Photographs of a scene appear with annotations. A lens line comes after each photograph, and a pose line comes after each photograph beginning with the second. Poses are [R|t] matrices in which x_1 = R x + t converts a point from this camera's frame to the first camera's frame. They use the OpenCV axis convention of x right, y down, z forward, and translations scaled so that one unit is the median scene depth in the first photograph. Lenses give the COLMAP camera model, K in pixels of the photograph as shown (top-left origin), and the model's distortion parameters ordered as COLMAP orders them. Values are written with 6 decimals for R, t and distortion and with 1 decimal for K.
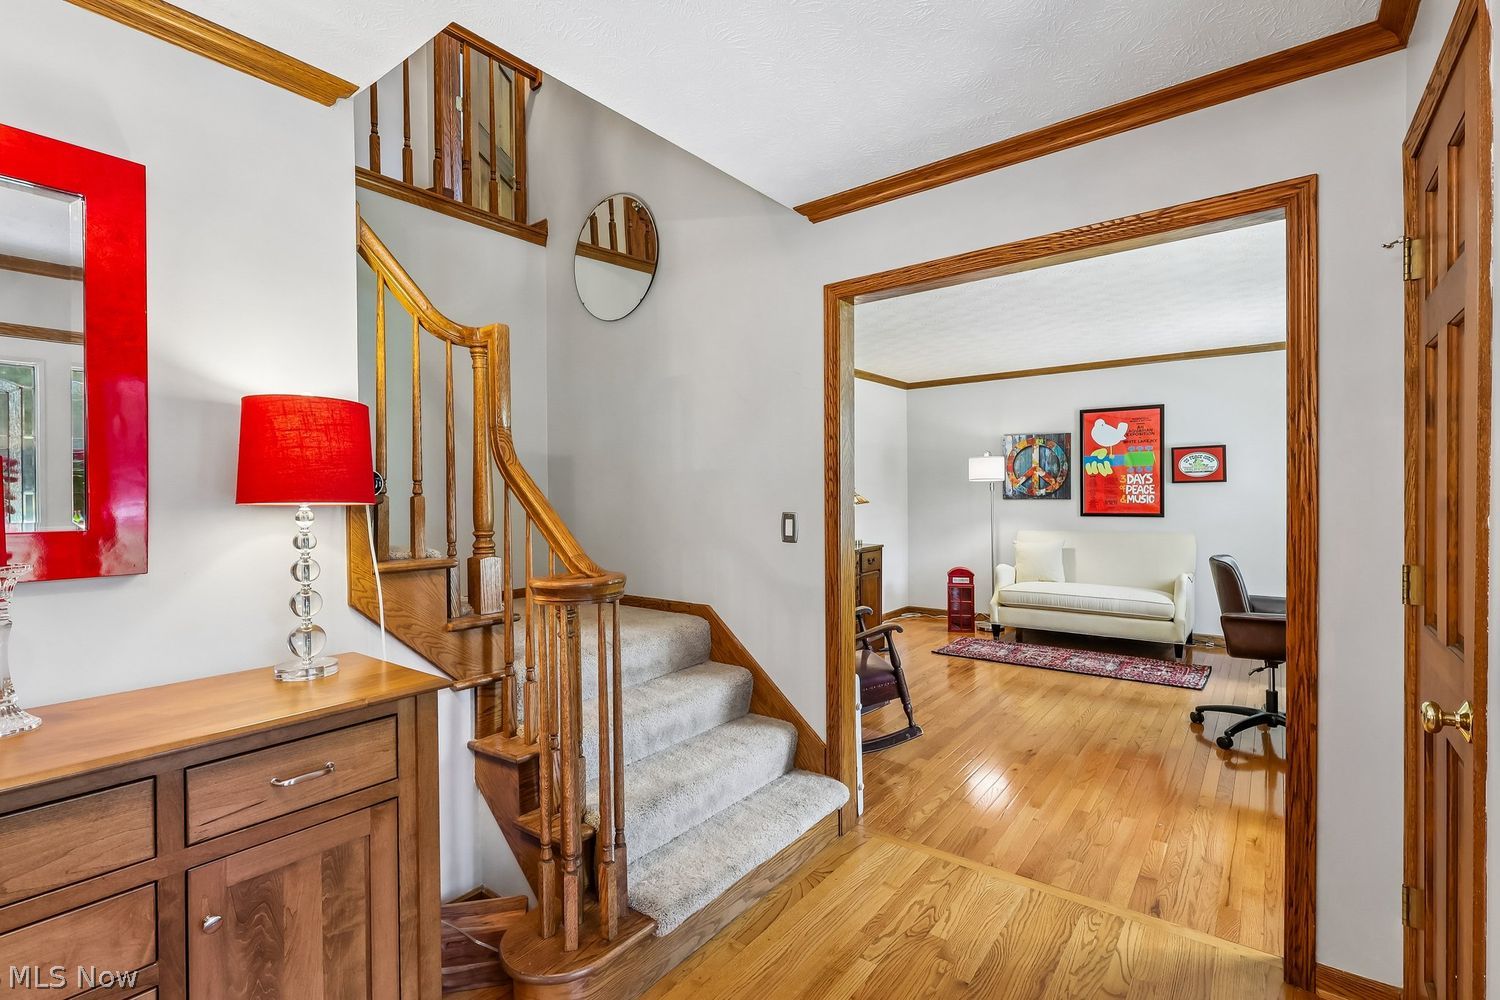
lens RADIAL K [[695.1, 0, 746.3], [0, 695.1, 500.1], [0, 0, 1]] dist [-0.004904, 0.001030]
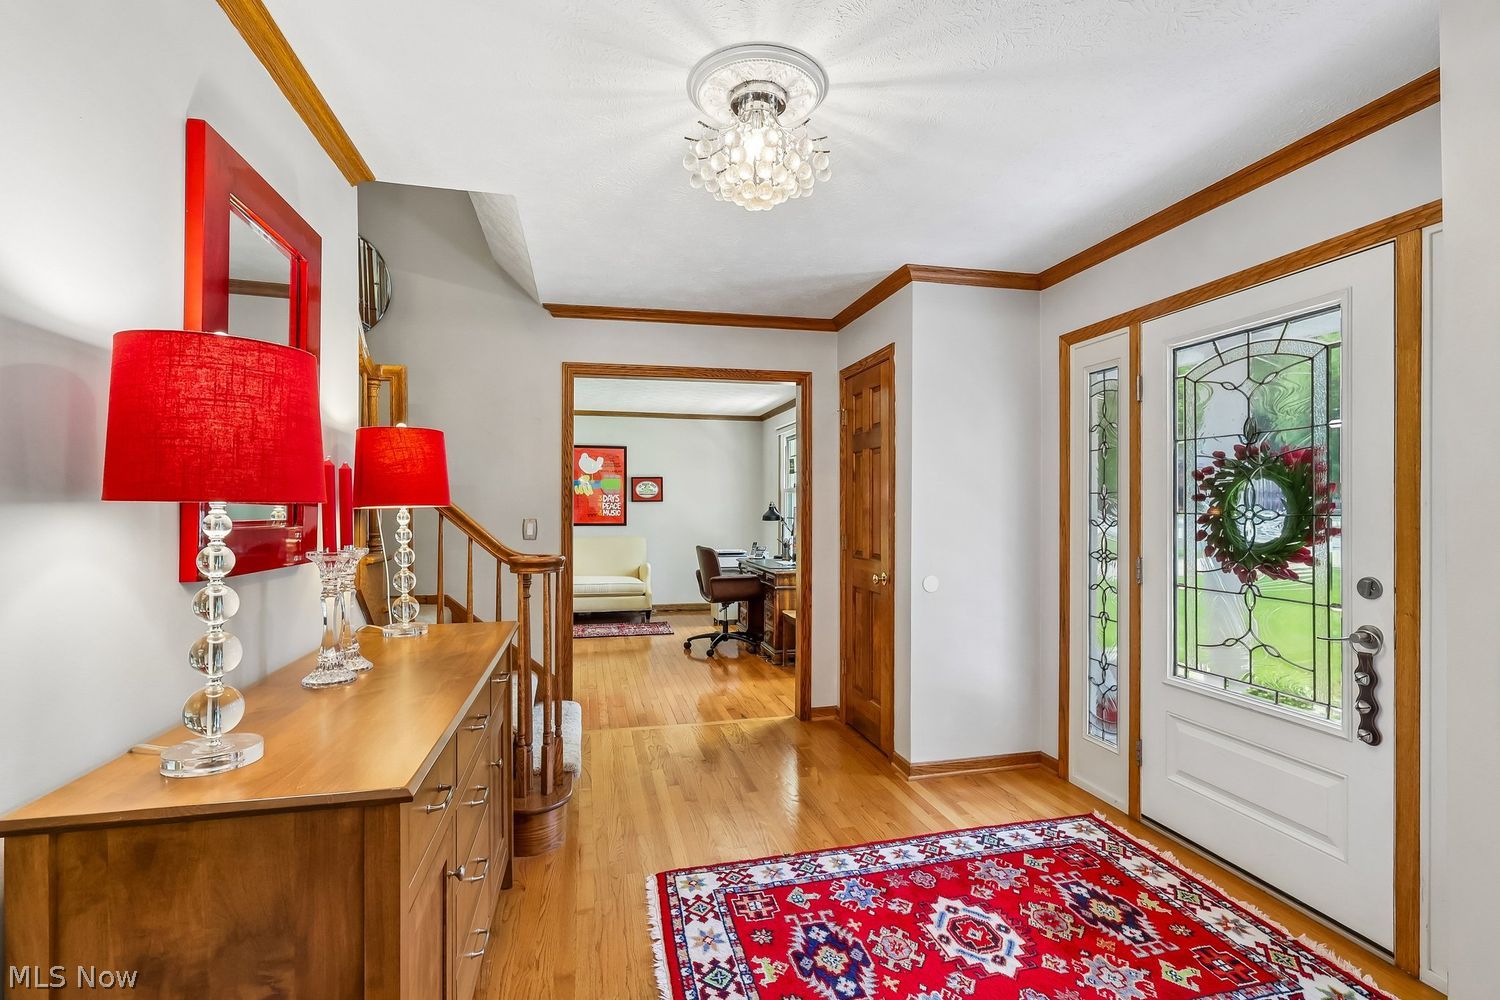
lens RADIAL K [[695.1, 0, 744.4], [0, 695.1, 508.9], [0, 0, 1]] dist [-0.004904, 0.001030]
pose [[0.641019, 0.007680, 0.767487, -0.324386], [0.001730, 0.999933, -0.011451, 0.006846], [-0.767523, 0.008668, 0.640962, -0.096411]]
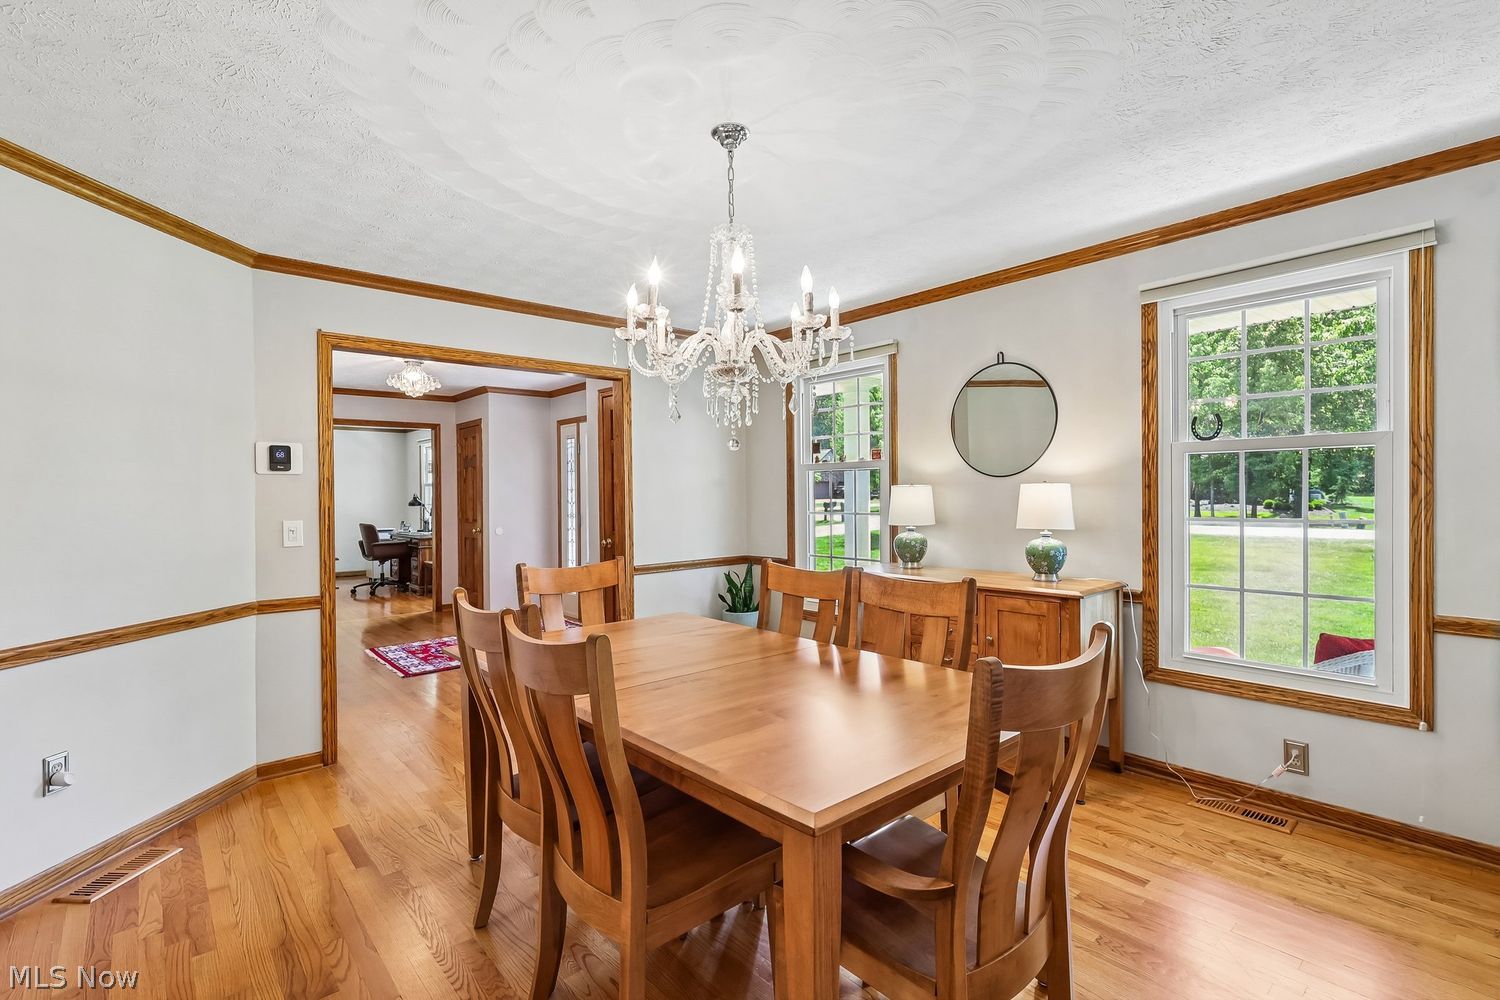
lens RADIAL K [[695.1, 0, 746.5], [0, 695.1, 496.1], [0, 0, 1]] dist [-0.004904, 0.001030]
pose [[0.200787, 0.004826, 0.979623, -0.886787], [0.017648, 0.999808, -0.008542, 0.017175], [-0.979476, 0.019003, 0.200663, -0.509315]]
